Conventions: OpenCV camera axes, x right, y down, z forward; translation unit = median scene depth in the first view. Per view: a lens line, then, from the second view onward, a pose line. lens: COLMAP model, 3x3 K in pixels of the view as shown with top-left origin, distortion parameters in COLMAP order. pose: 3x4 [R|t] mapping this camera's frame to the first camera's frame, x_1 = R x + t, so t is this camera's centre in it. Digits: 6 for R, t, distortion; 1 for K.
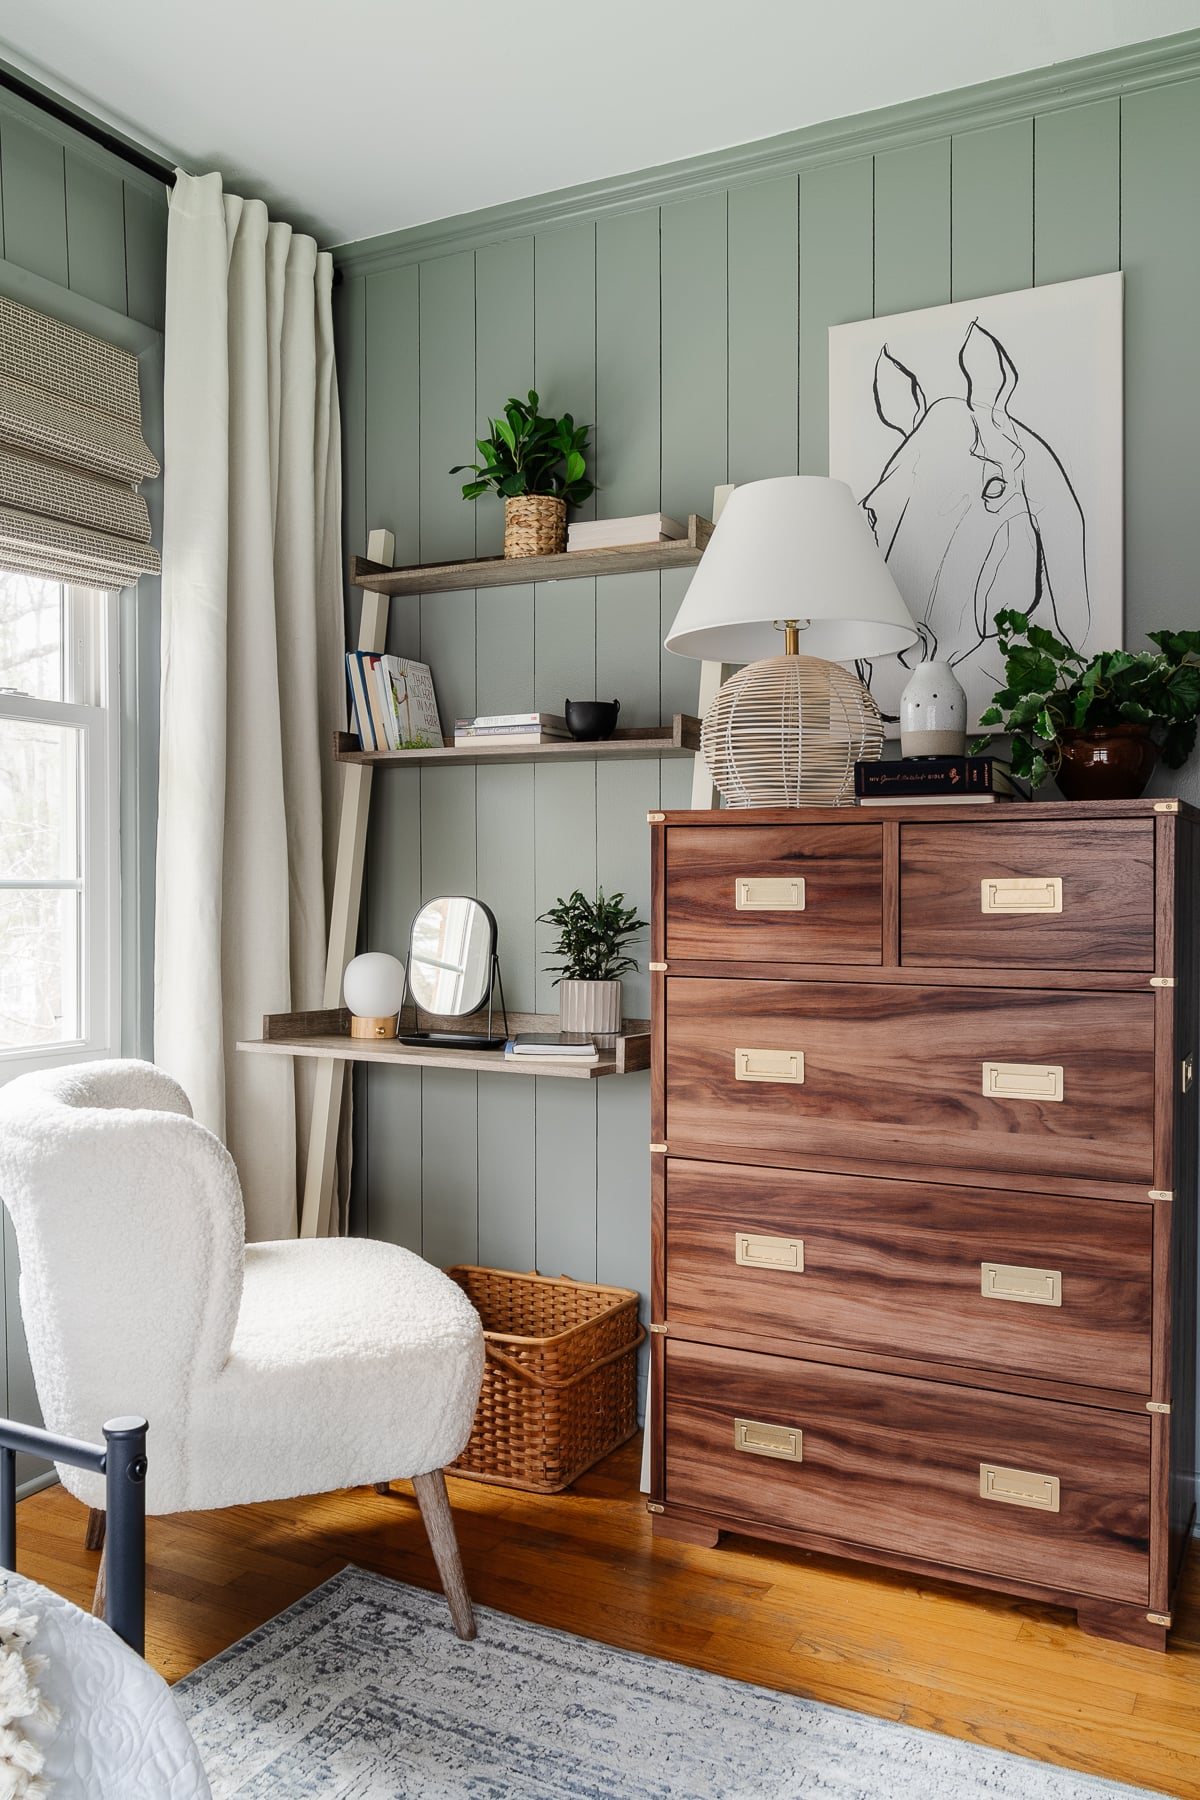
lens RADIAL K [[1442.5, 0, 610.3], [0, 1442.5, 908.9], [0, 0, 1]] dist [0.006656, -0.007162]
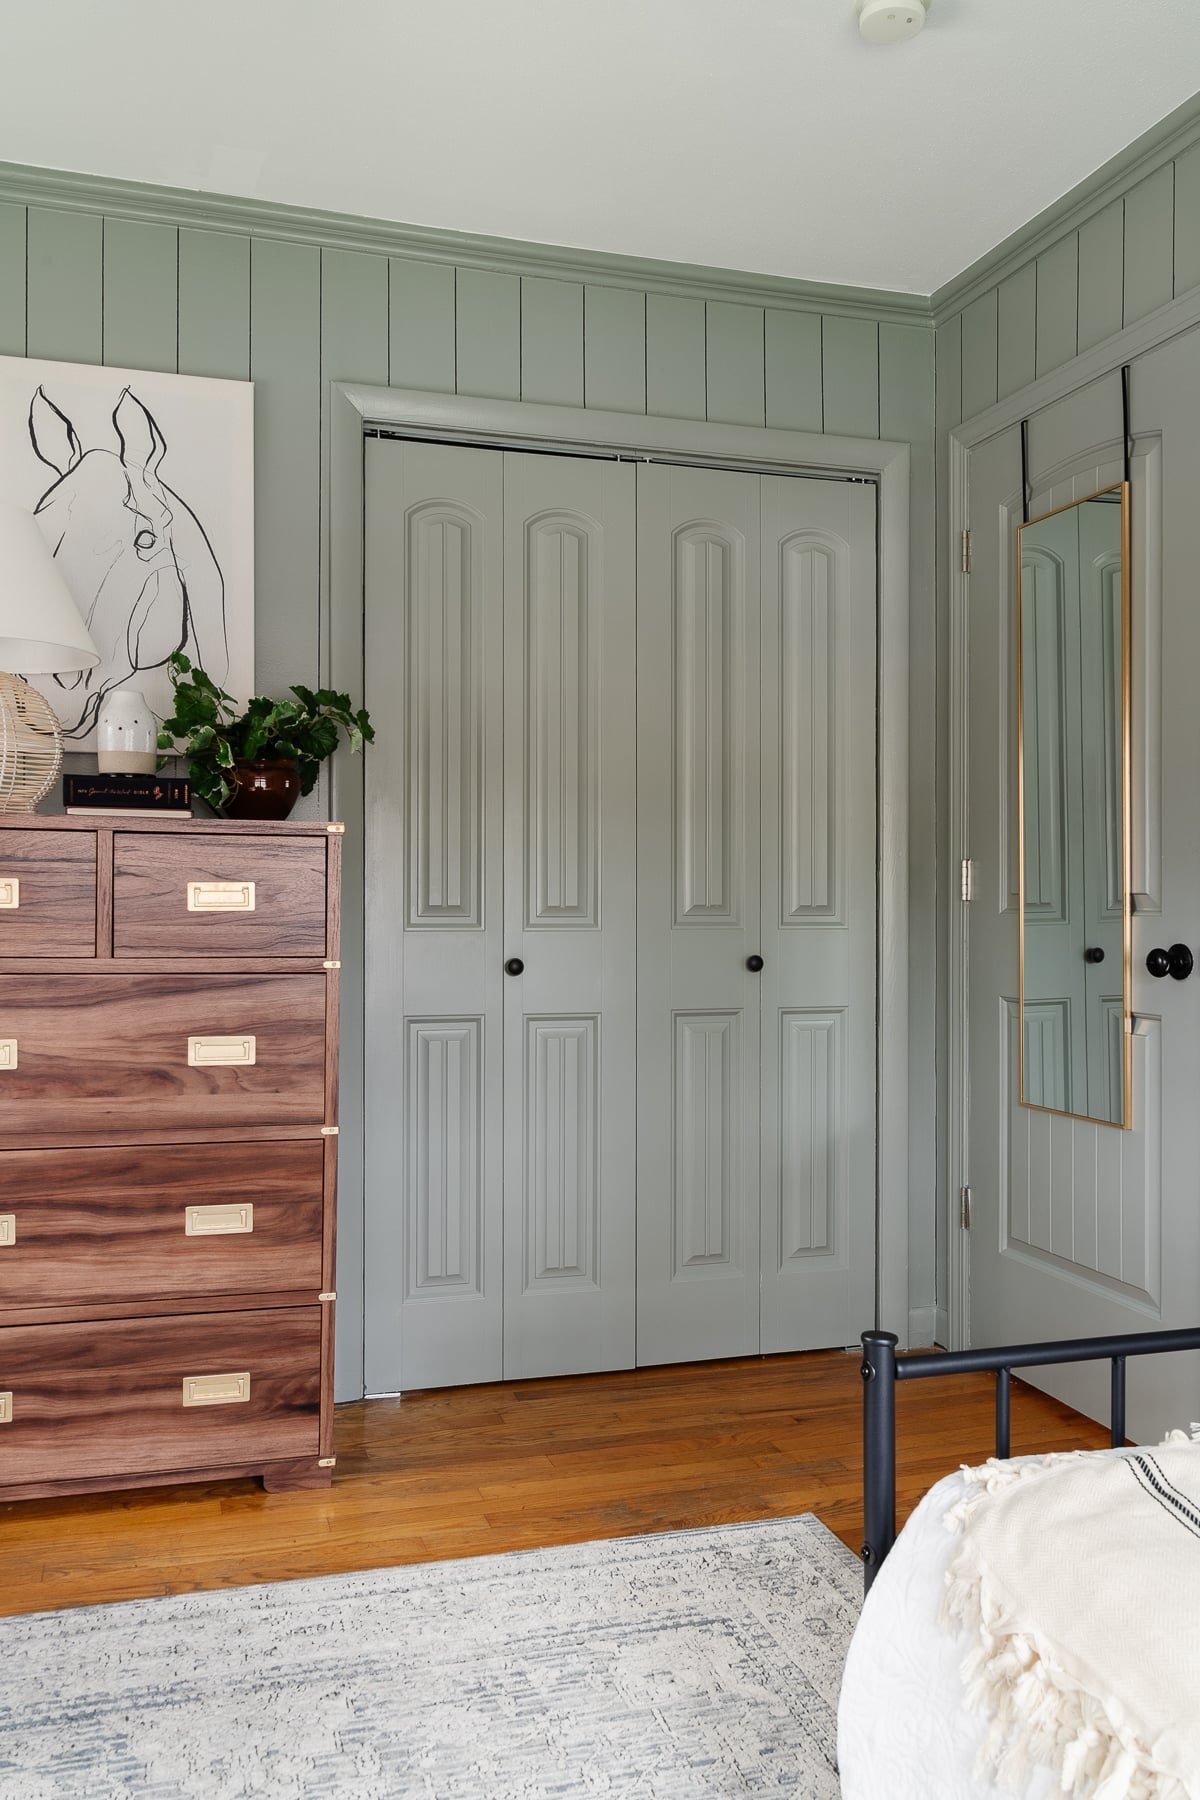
lens RADIAL K [[1442.5, 0, 596.9], [0, 1442.5, 906.7], [0, 0, 1]] dist [0.006656, -0.007162]
pose [[0.714183, 0.003883, 0.699948, -0.316648], [-0.001695, 0.999991, -0.003818, 0.003242], [-0.699957, 0.001541, 0.714184, -0.075104]]
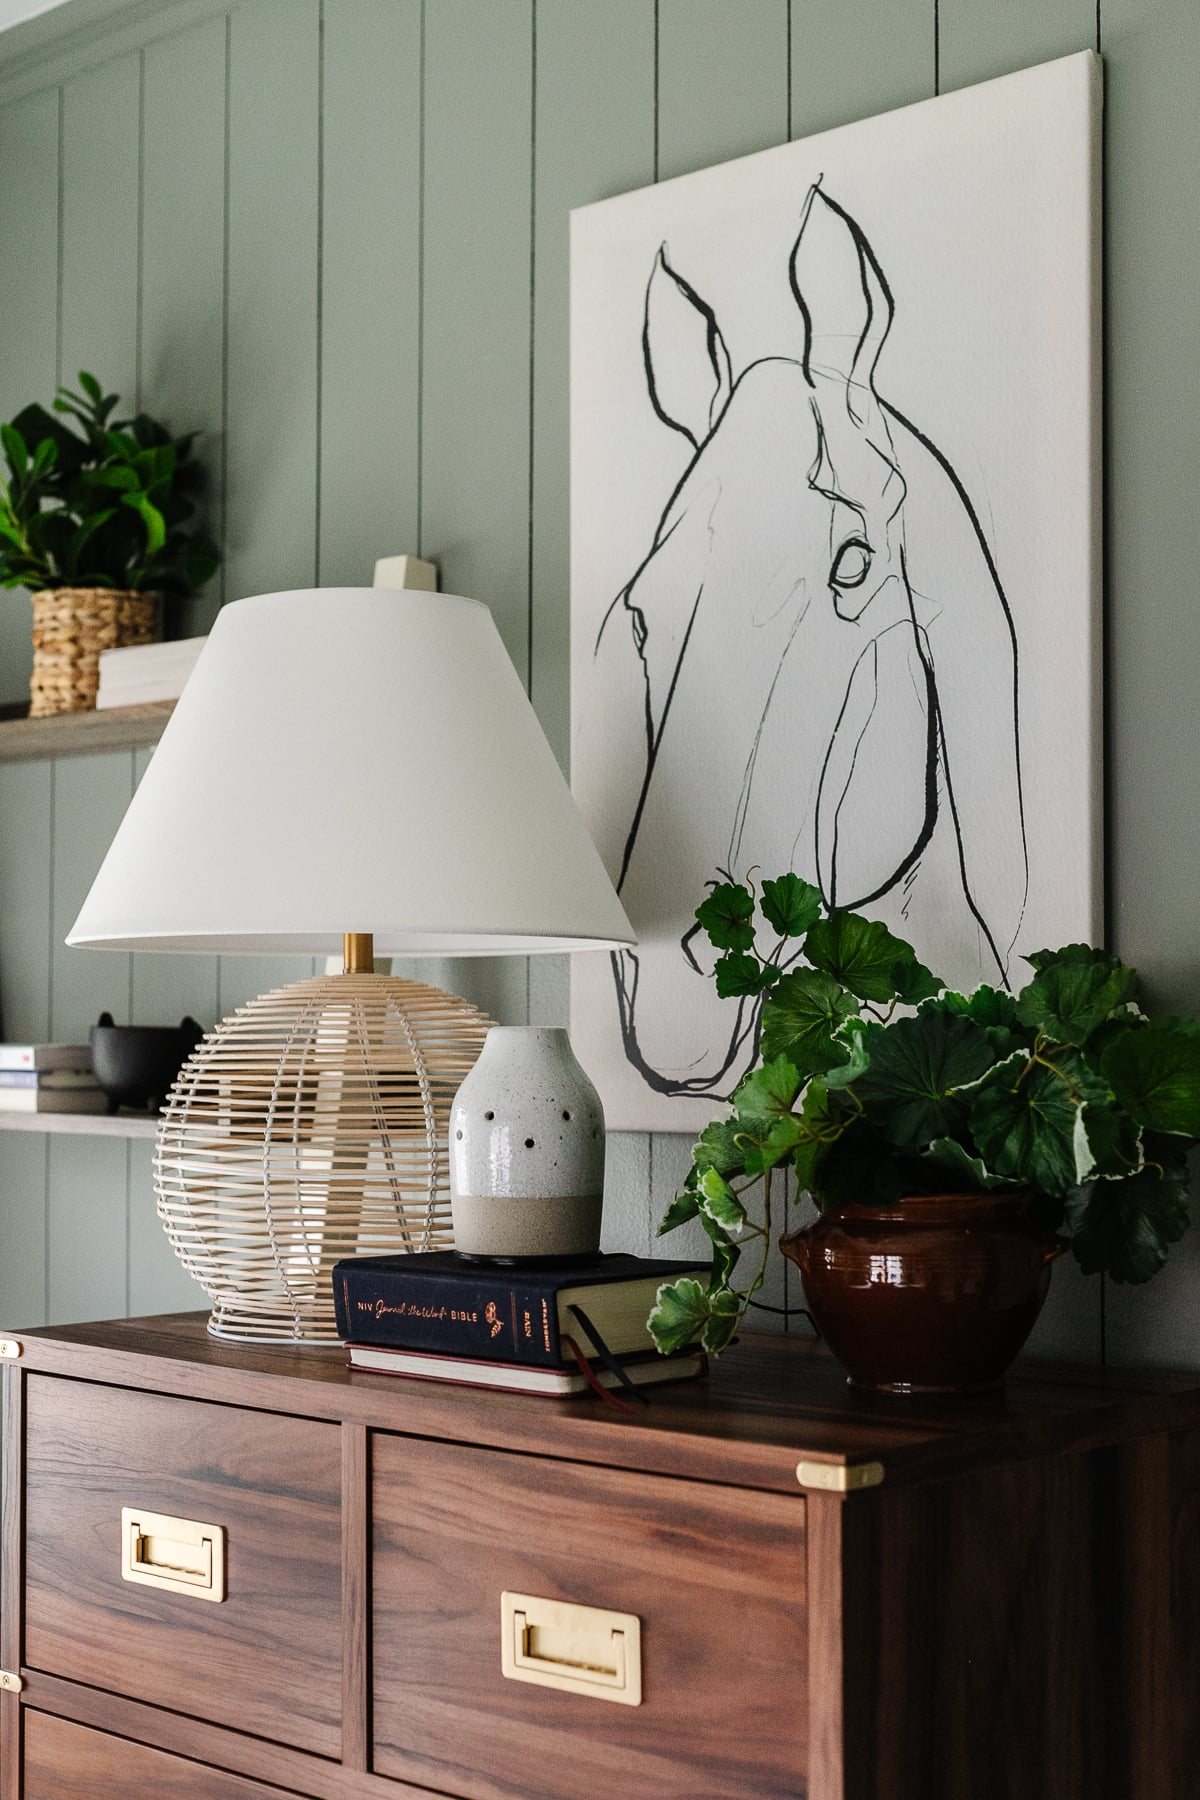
lens RADIAL K [[2693.4, 0, 593.4], [0, 2693.4, 885.5], [0, 0, 1]] dist [-0.004733, 0.000000]
pose [[0.951384, -0.014337, -0.307673, 0.499383], [-0.005839, 0.997897, -0.064554, -0.164780], [0.307951, 0.063212, 0.949300, 0.256376]]
